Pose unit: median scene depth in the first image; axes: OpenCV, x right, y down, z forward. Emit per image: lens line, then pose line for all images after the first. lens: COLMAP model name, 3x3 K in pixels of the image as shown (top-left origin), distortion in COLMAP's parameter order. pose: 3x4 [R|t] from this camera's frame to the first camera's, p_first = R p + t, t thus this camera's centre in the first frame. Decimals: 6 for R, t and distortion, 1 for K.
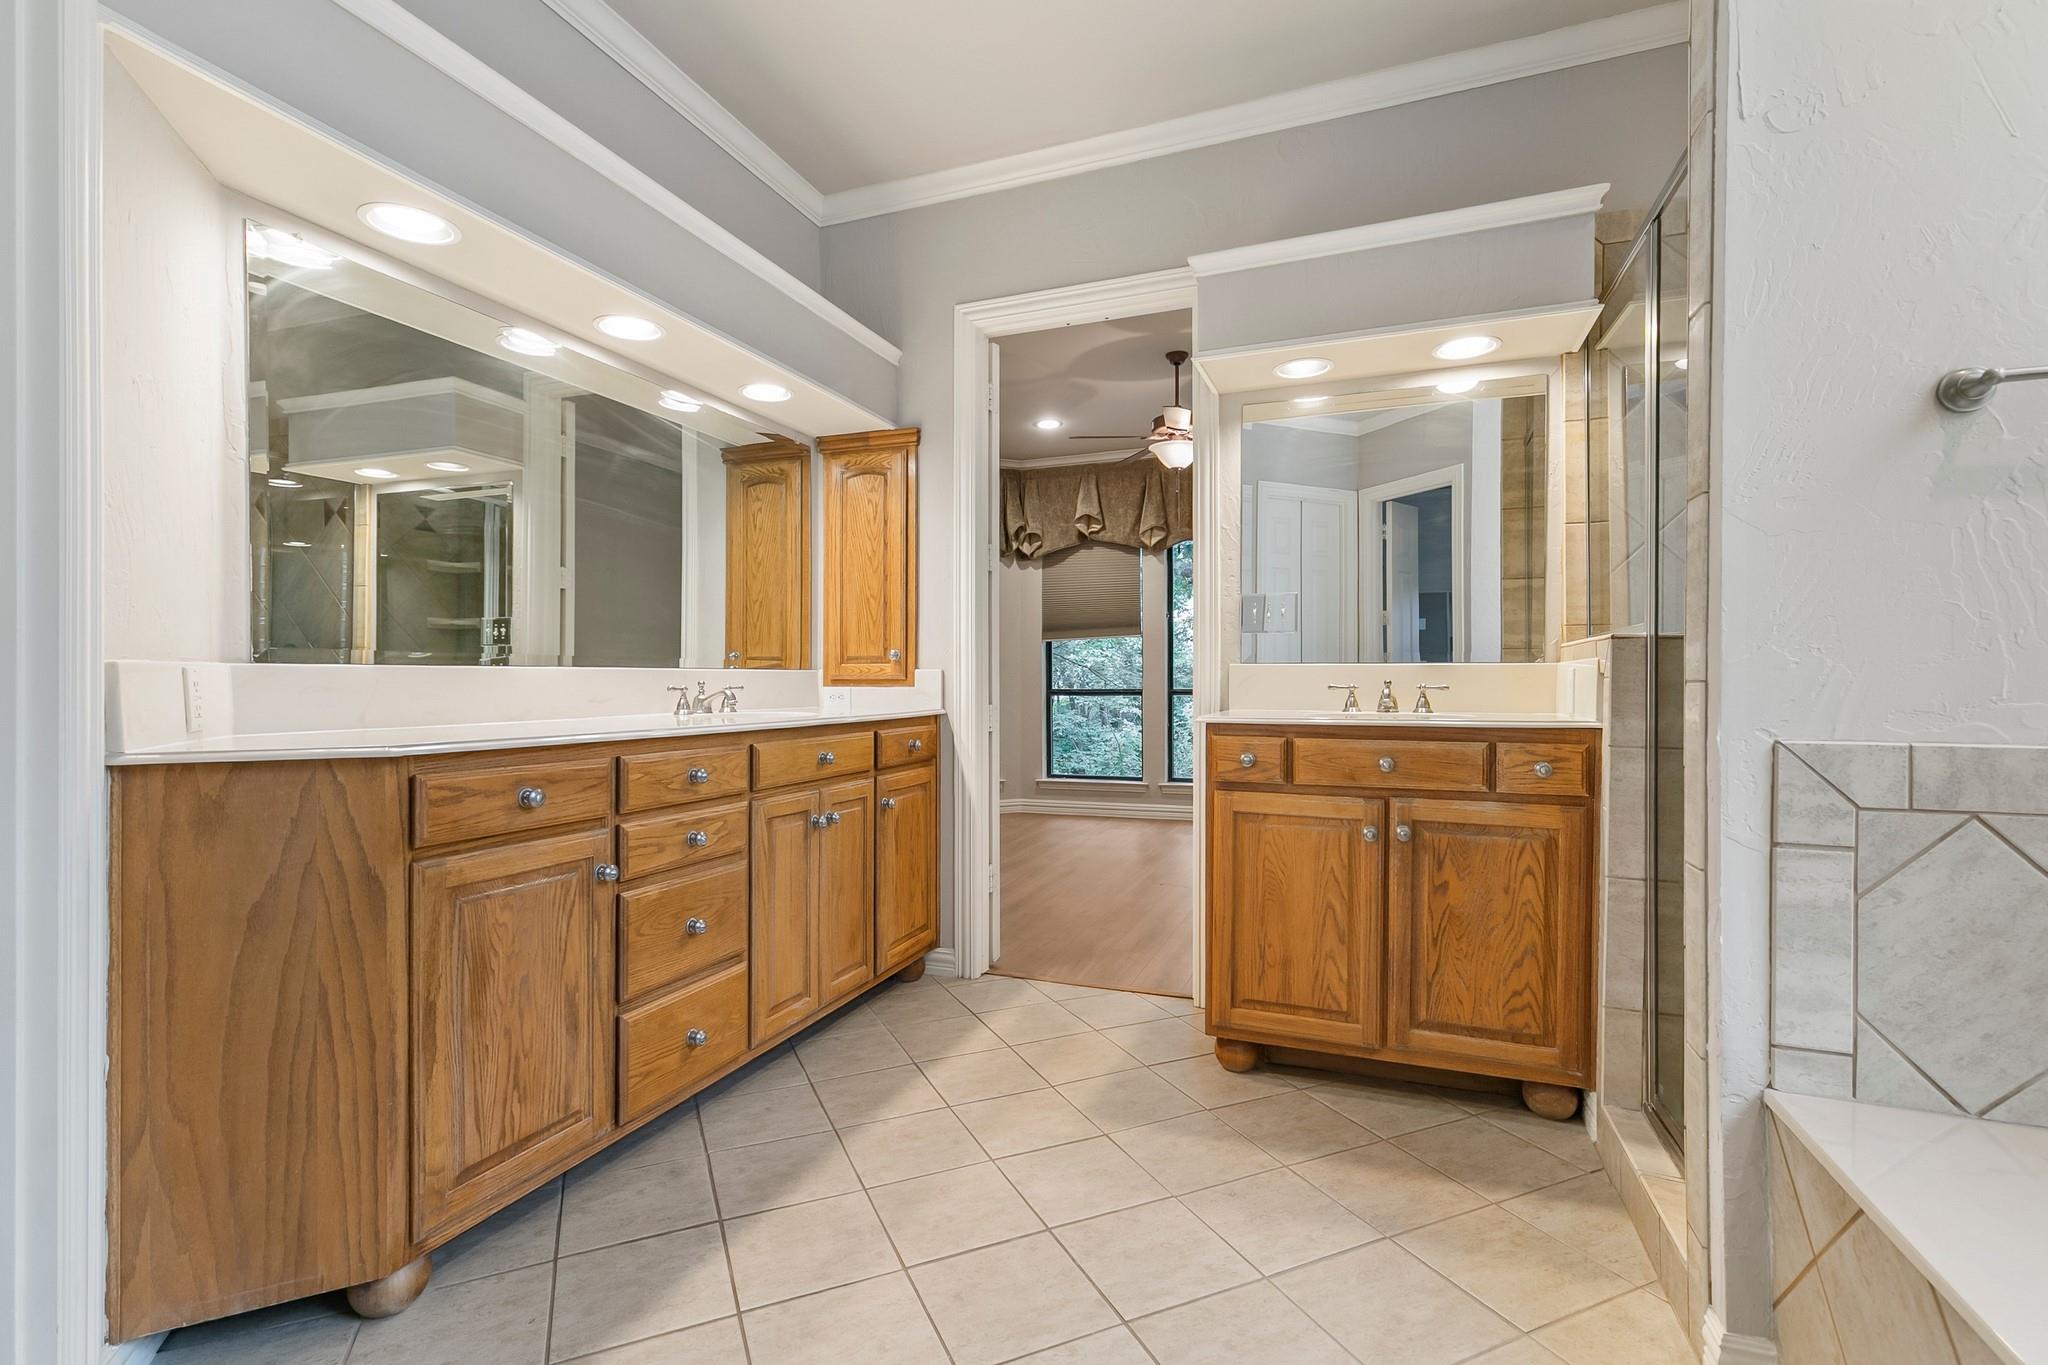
lens RADIAL K [[920.5, 0, 1024.0], [0, 920.5, 682.5], [0, 0, 1]] dist [0.015930, 0.000119]
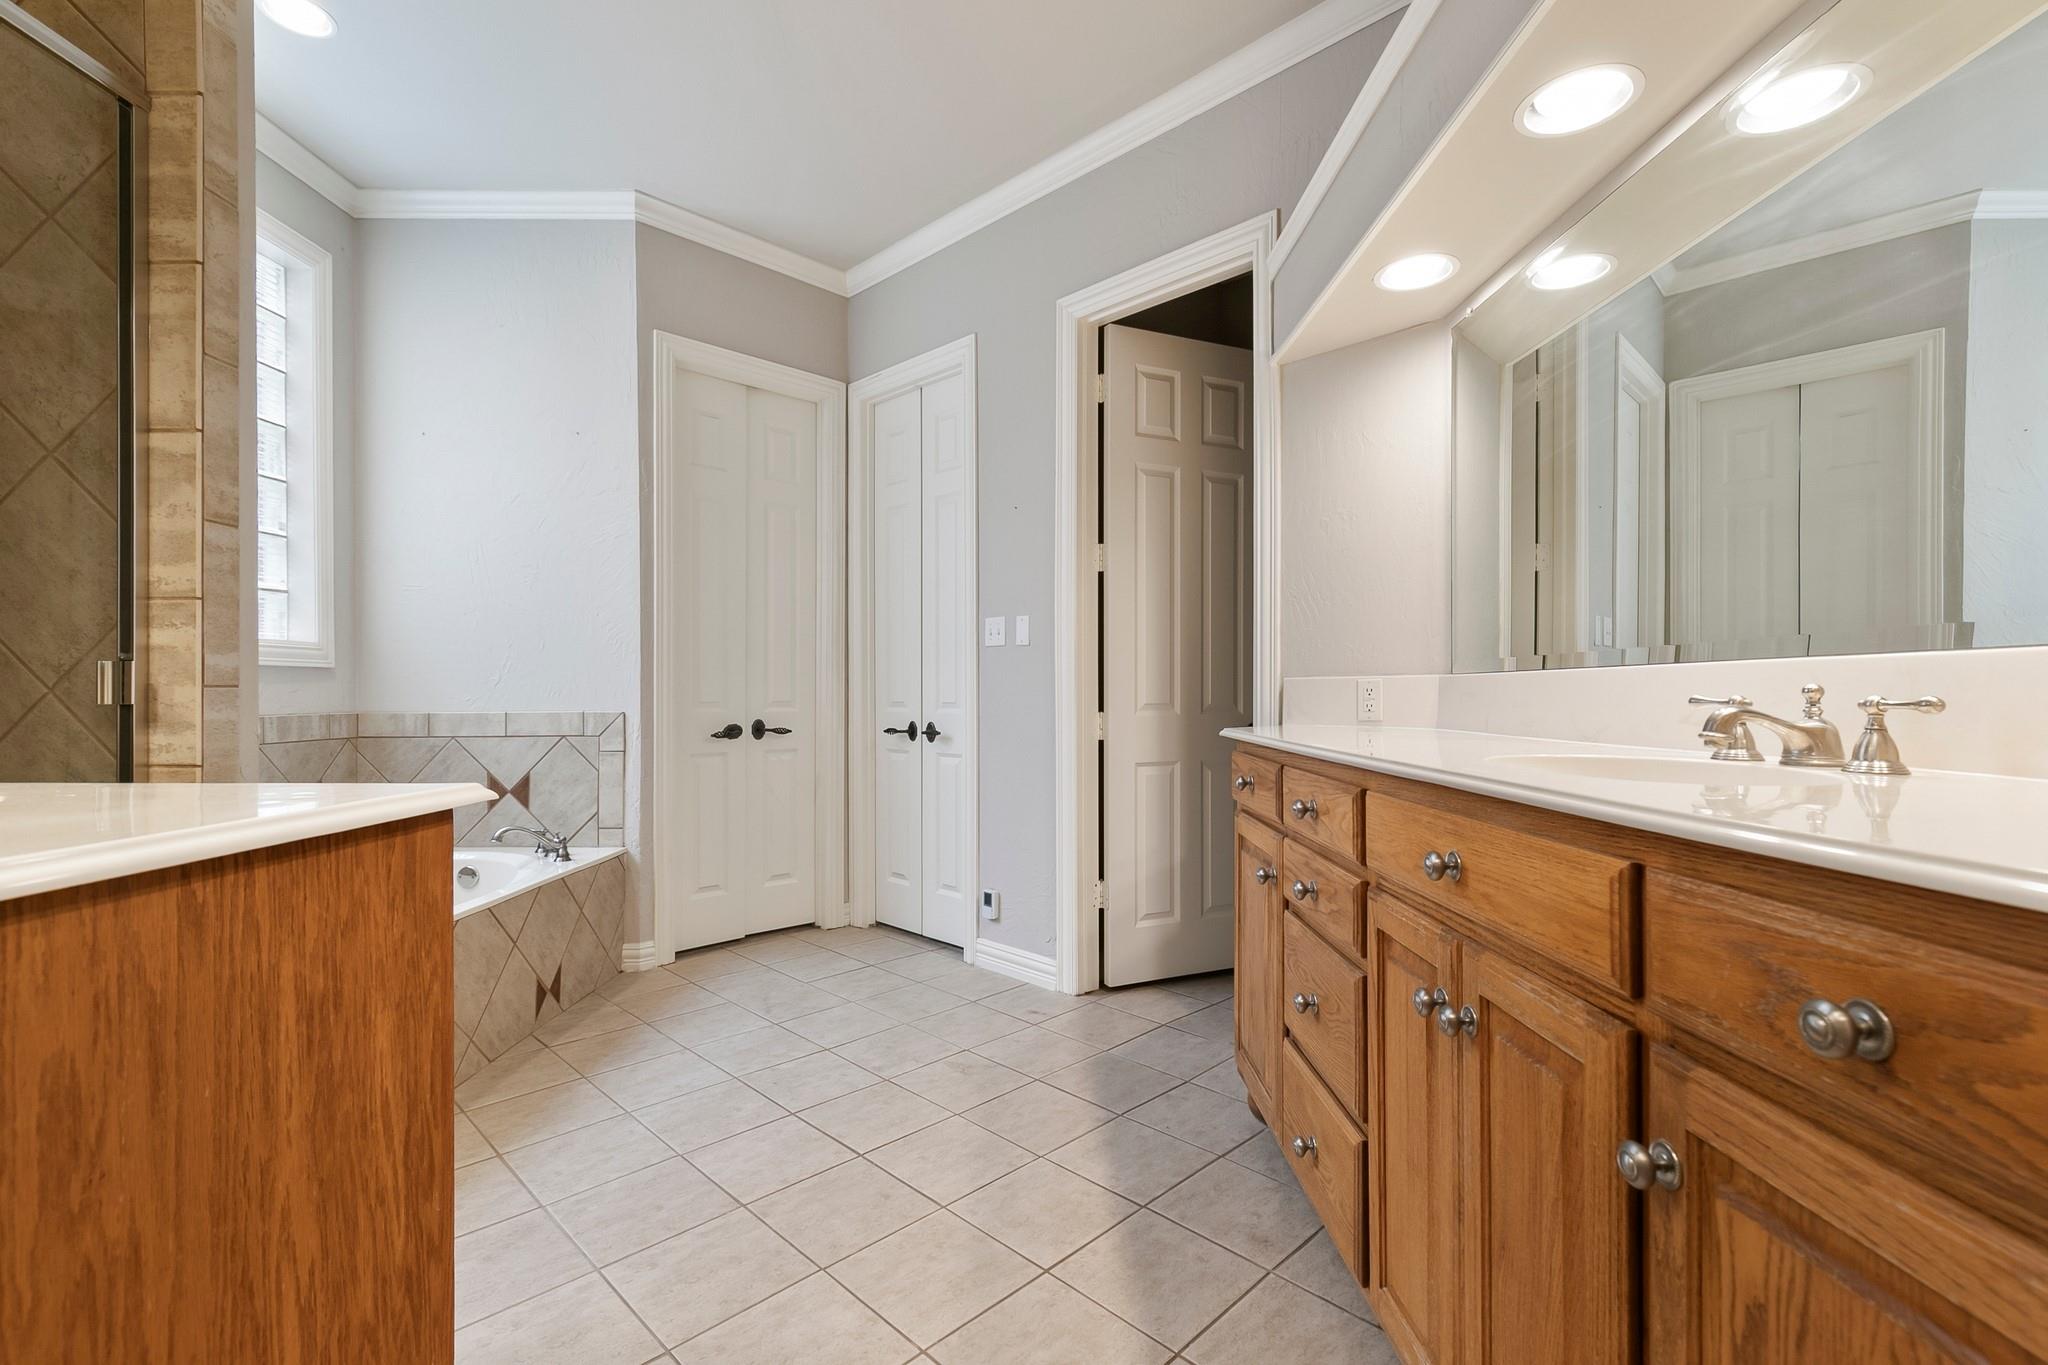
lens RADIAL K [[920.5, 0, 1024.0], [0, 920.5, 682.5], [0, 0, 1]] dist [0.015930, 0.000119]
pose [[-0.932055, -0.000973, -0.362315, 0.107771], [-0.000297, 0.999998, -0.001920, -0.003349], [0.362317, -0.001681, -0.932054, 1.181482]]
